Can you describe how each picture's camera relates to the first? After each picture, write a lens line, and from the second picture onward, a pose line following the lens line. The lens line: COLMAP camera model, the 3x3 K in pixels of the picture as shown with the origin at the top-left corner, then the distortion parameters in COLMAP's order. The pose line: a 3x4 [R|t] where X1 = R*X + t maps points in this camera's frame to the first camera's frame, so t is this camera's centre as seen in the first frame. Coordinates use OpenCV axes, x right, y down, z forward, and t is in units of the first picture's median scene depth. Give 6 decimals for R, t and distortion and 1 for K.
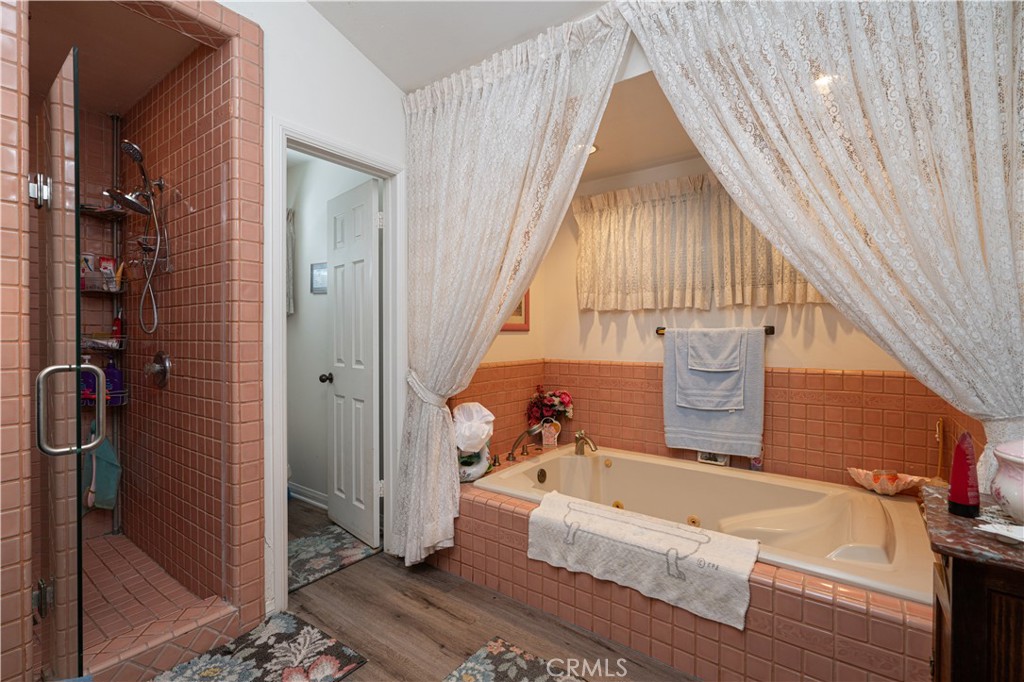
lens RADIAL K [[458.8, 0, 512.0], [0, 458.8, 341.0], [0, 0, 1]] dist [-0.000004, -0.000002]
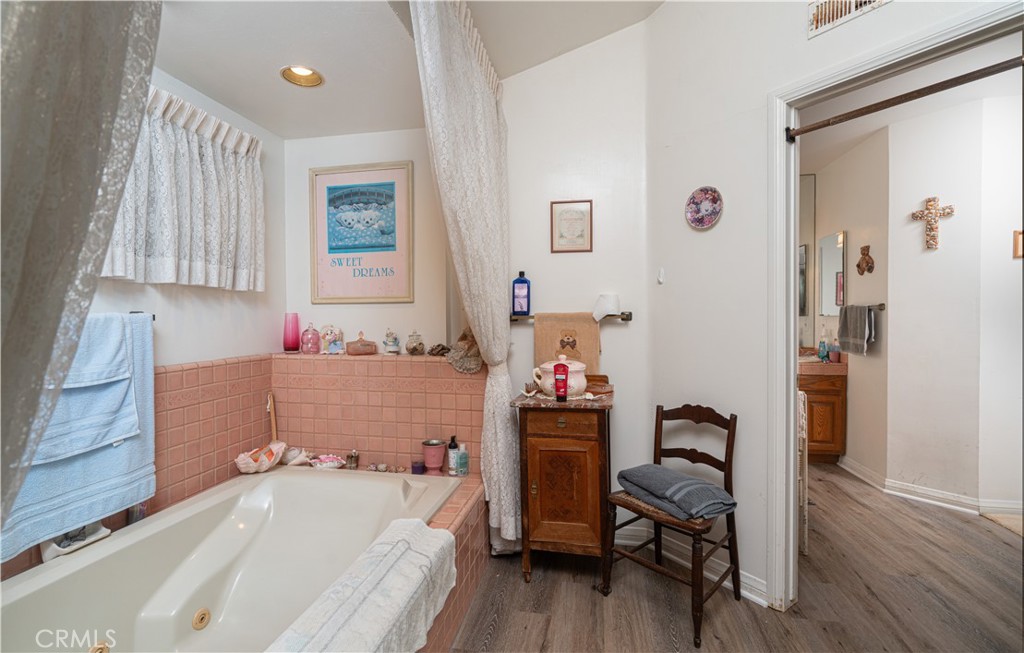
lens RADIAL K [[463.1, 0, 512.0], [0, 463.1, 326.5], [0, 0, 1]] dist [0.000914, 0.000126]
pose [[-0.447001, -0.013036, 0.894438, -0.340417], [0.019925, 0.999501, 0.024525, -0.013354], [-0.894311, 0.028784, -0.446518, 0.827673]]
